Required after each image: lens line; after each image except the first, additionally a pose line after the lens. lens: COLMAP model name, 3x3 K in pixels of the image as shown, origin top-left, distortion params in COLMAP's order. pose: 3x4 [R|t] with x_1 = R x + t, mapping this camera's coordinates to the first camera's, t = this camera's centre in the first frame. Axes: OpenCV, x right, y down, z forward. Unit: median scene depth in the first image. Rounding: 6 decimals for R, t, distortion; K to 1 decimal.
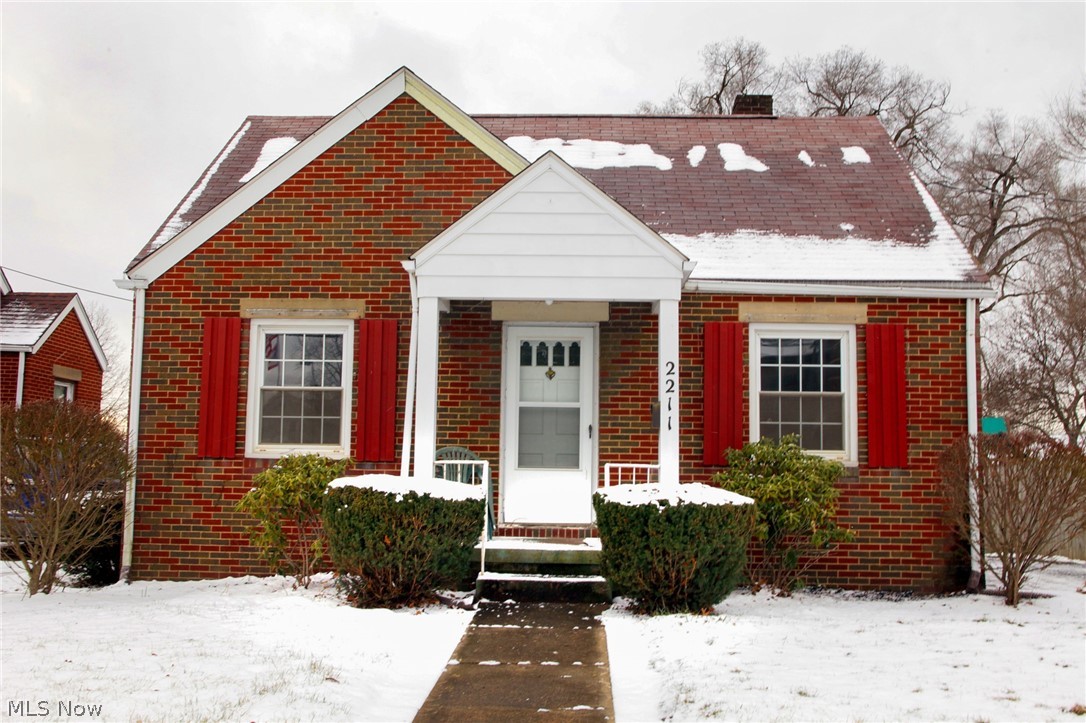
lens RADIAL K [[1125.1, 0, 543.0], [0, 1125.1, 361.5], [0, 0, 1]] dist [-0.009743, 0.001345]
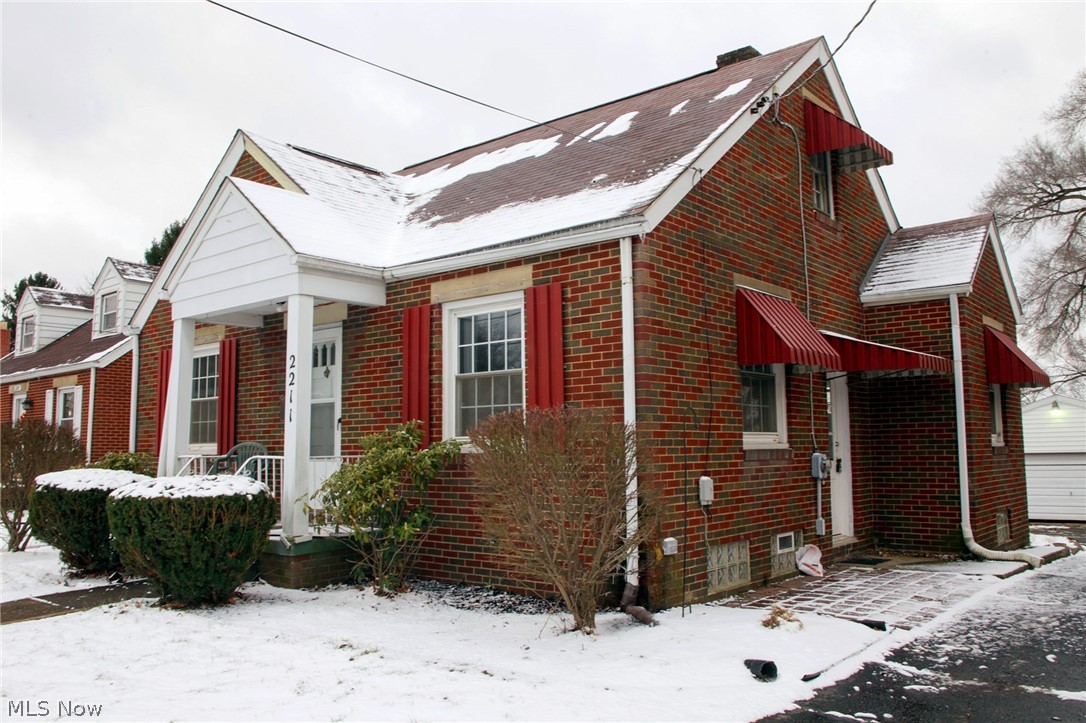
lens RADIAL K [[886.9, 0, 543.0], [0, 886.9, 361.5], [0, 0, 1]] dist [-0.072788, 0.008301]
pose [[0.774842, -0.085502, -0.626347, 0.715750], [0.084035, 0.995949, -0.031998, 0.045719], [0.626545, -0.027841, 0.778888, 0.470937]]
